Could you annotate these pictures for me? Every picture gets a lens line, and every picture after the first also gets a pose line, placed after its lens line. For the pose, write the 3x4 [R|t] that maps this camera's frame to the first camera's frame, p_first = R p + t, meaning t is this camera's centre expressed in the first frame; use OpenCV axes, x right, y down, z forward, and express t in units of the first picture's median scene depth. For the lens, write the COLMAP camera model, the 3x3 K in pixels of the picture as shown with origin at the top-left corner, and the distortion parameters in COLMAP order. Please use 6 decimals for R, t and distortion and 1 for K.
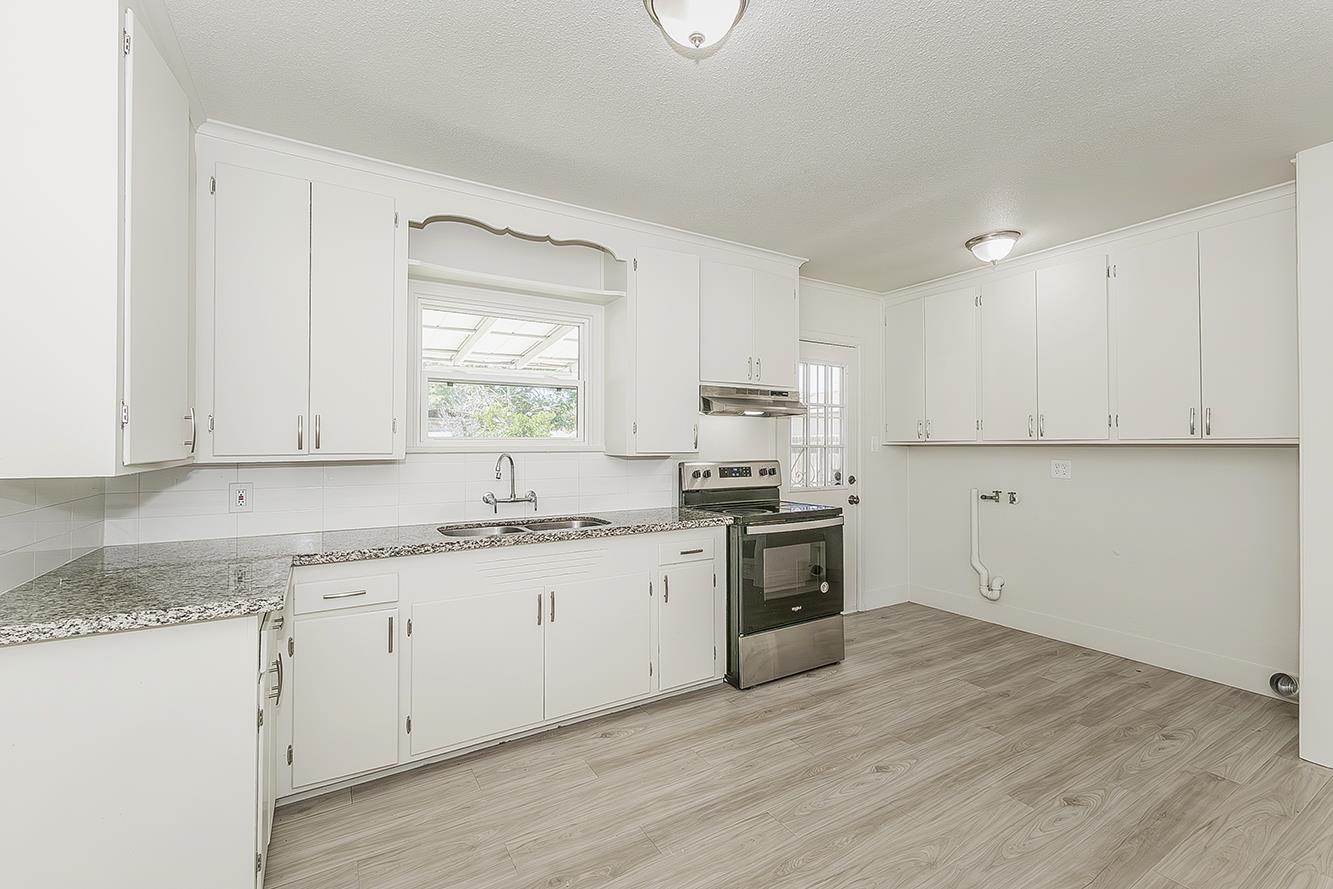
lens RADIAL K [[578.3, 0, 691.3], [0, 578.3, 441.3], [0, 0, 1]] dist [-0.012514, 0.003476]
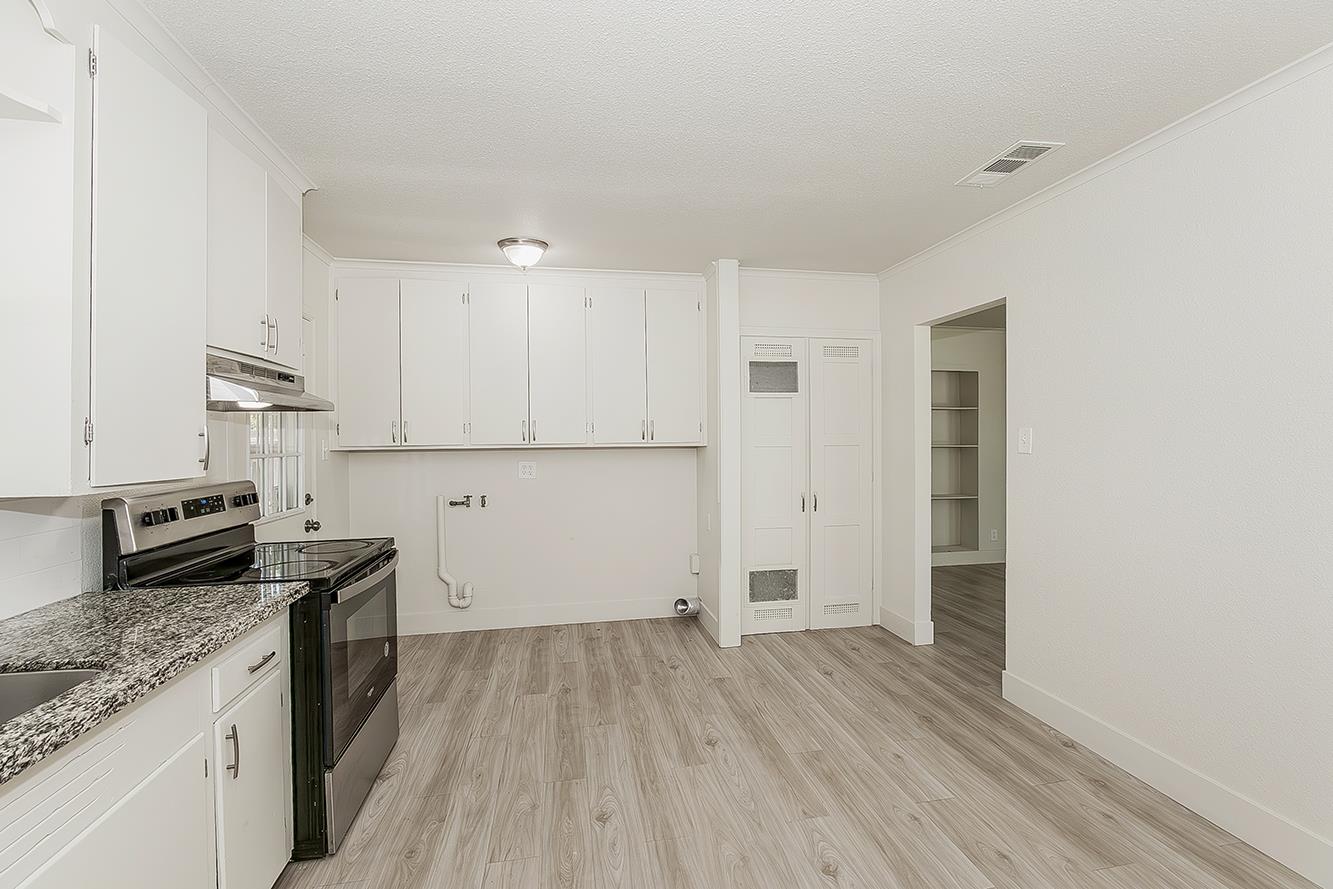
lens RADIAL K [[578.3, 0, 674.3], [0, 578.3, 439.9], [0, 0, 1]] dist [-0.012514, 0.003476]
pose [[0.362207, -0.008057, 0.932063, -0.363044], [0.002392, 0.999967, 0.007714, -0.021390], [-0.932094, -0.000565, 0.362215, 0.447713]]
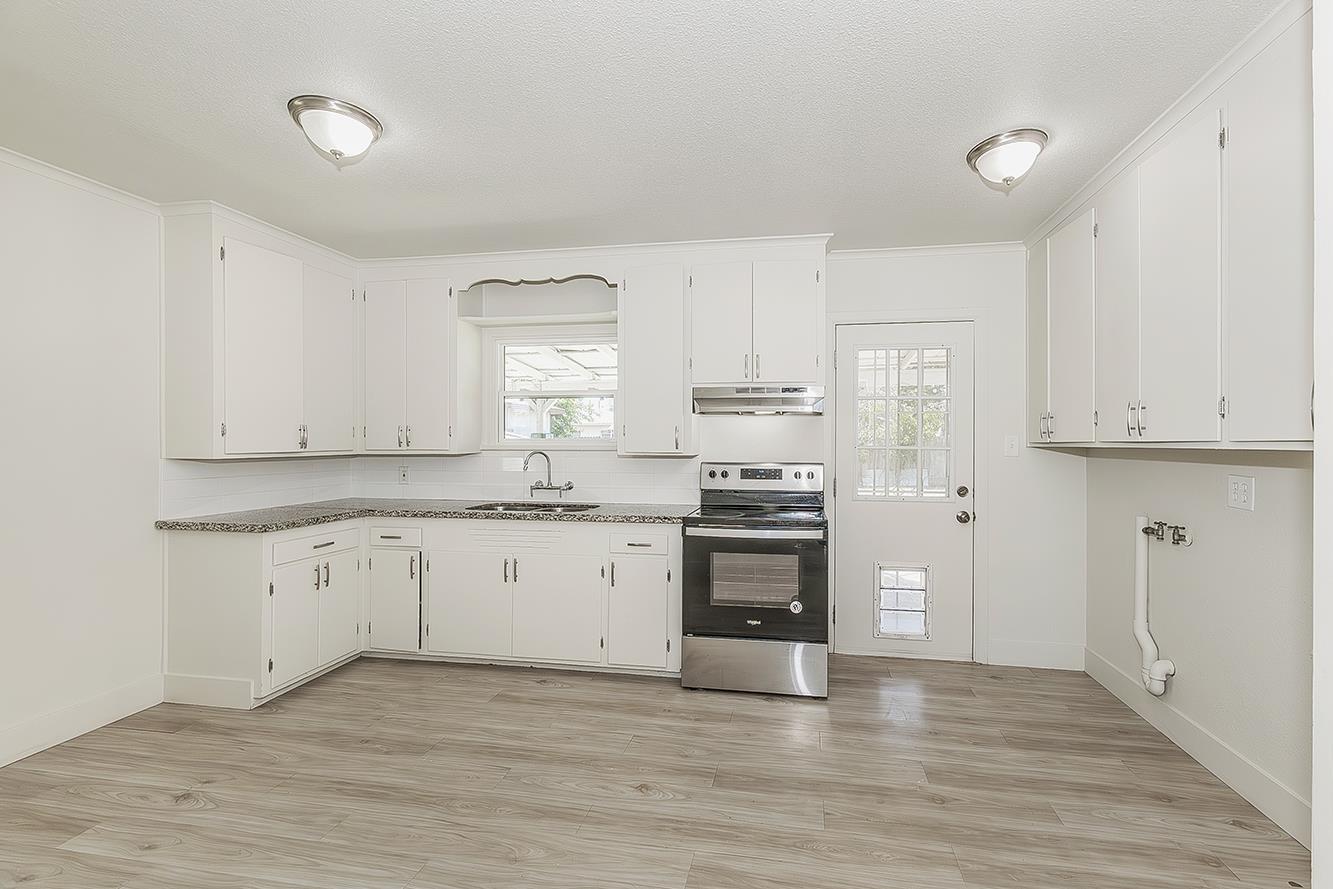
lens RADIAL K [[579.7, 0, 706.5], [0, 579.7, 440.3], [0, 0, 1]] dist [-0.001054, 0.000266]
pose [[0.743259, 0.004092, -0.668991, 0.825551], [0.000957, 0.999974, 0.007179, -0.012023], [0.669003, -0.005976, 0.743236, 0.281034]]
